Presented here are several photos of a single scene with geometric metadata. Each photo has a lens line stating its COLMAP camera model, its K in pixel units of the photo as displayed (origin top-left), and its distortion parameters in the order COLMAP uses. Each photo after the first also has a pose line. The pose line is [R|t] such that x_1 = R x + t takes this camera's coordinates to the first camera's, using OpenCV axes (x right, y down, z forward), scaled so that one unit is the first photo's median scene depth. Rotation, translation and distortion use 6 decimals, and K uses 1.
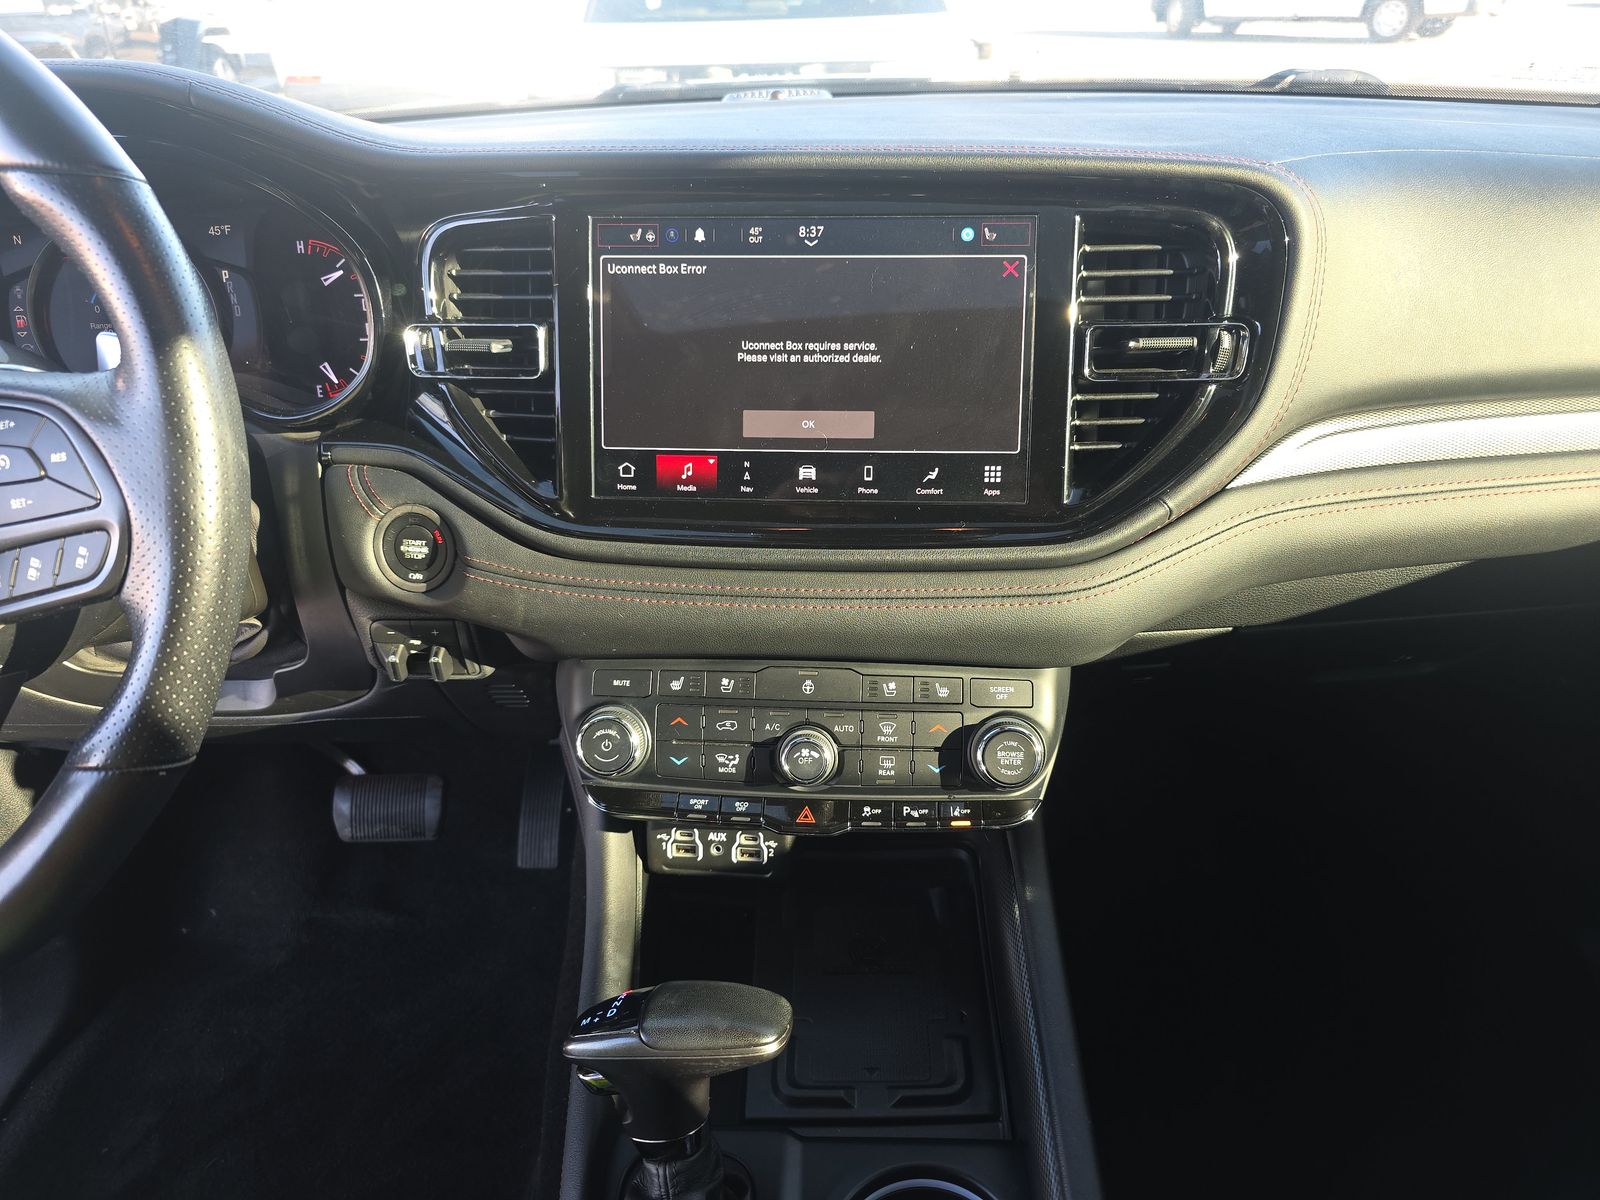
lens RADIAL K [[972.7, 0, 799.1], [0, 972.7, 598.9], [0, 0, 1]] dist [0.015268, -0.009267]
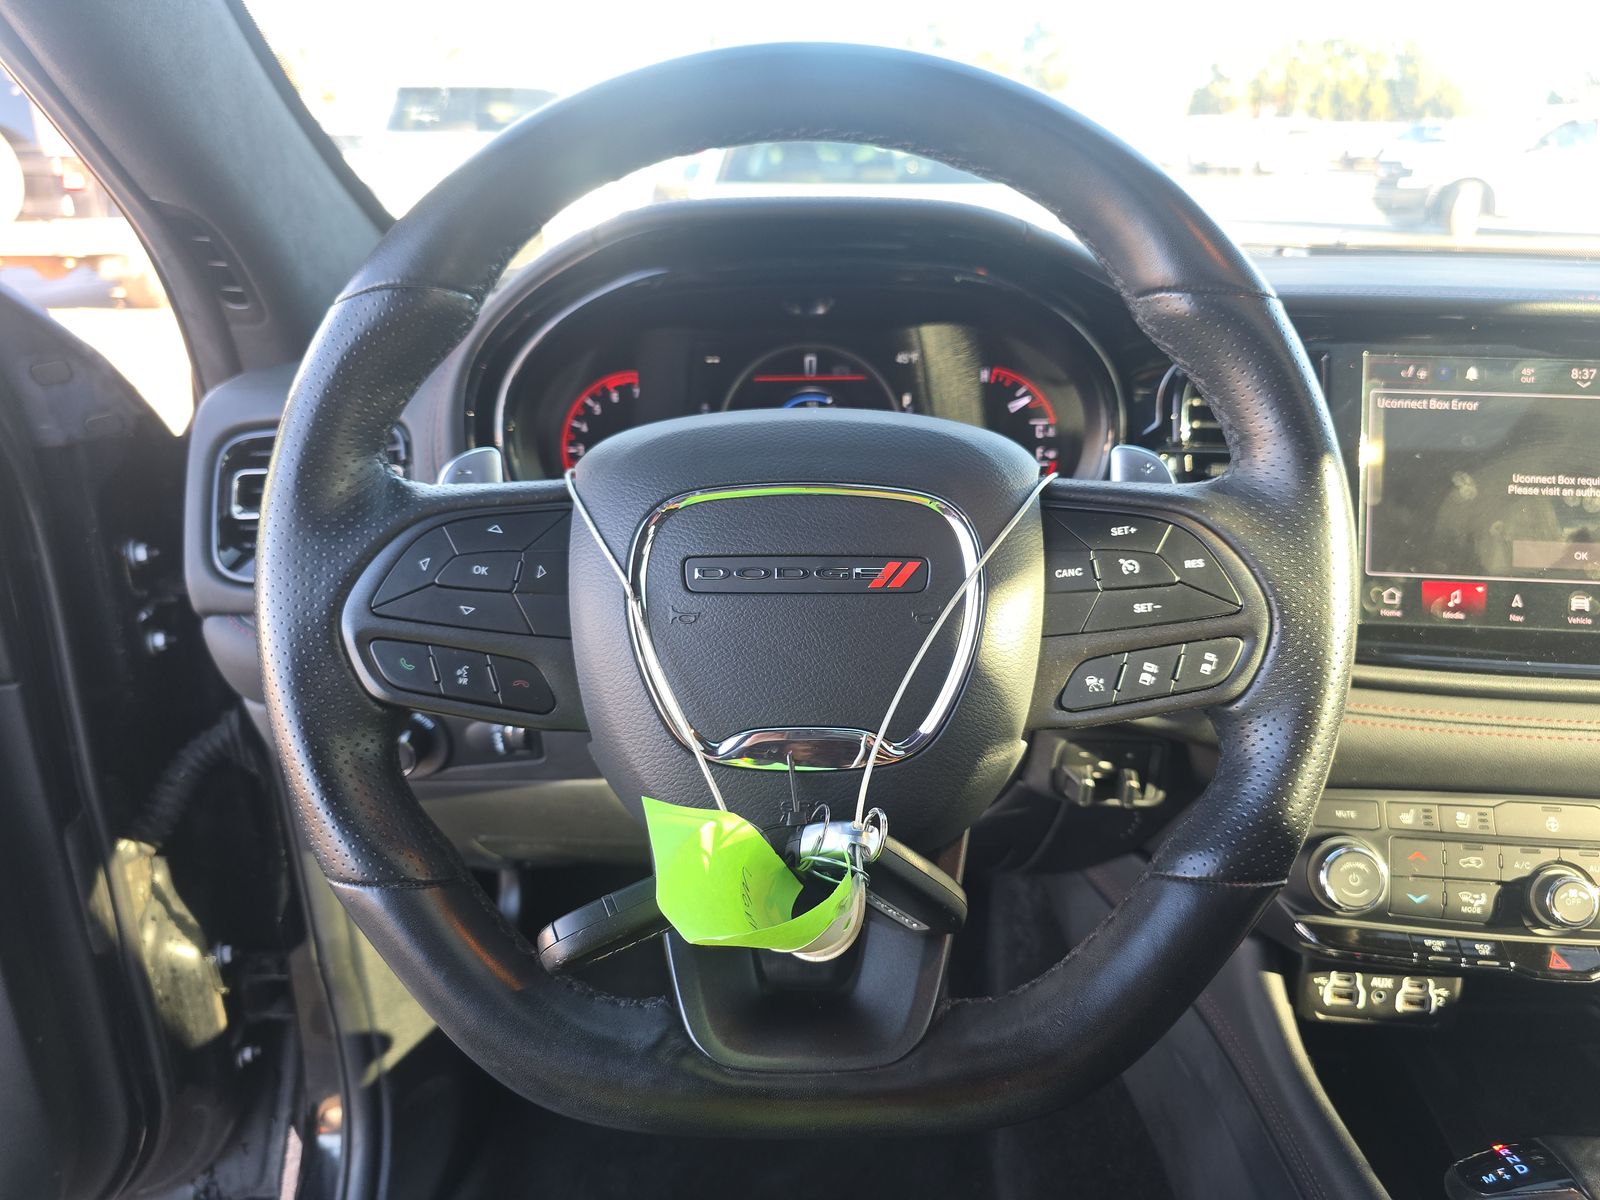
lens RADIAL K [[972.7, 0, 795.8], [0, 972.7, 598.5], [0, 0, 1]] dist [0.015268, -0.009267]
pose [[0.999519, 0.030453, 0.005841, -0.755990], [-0.029318, 0.989468, -0.141749, 0.029198], [-0.010096, 0.141510, 0.989885, 0.010555]]
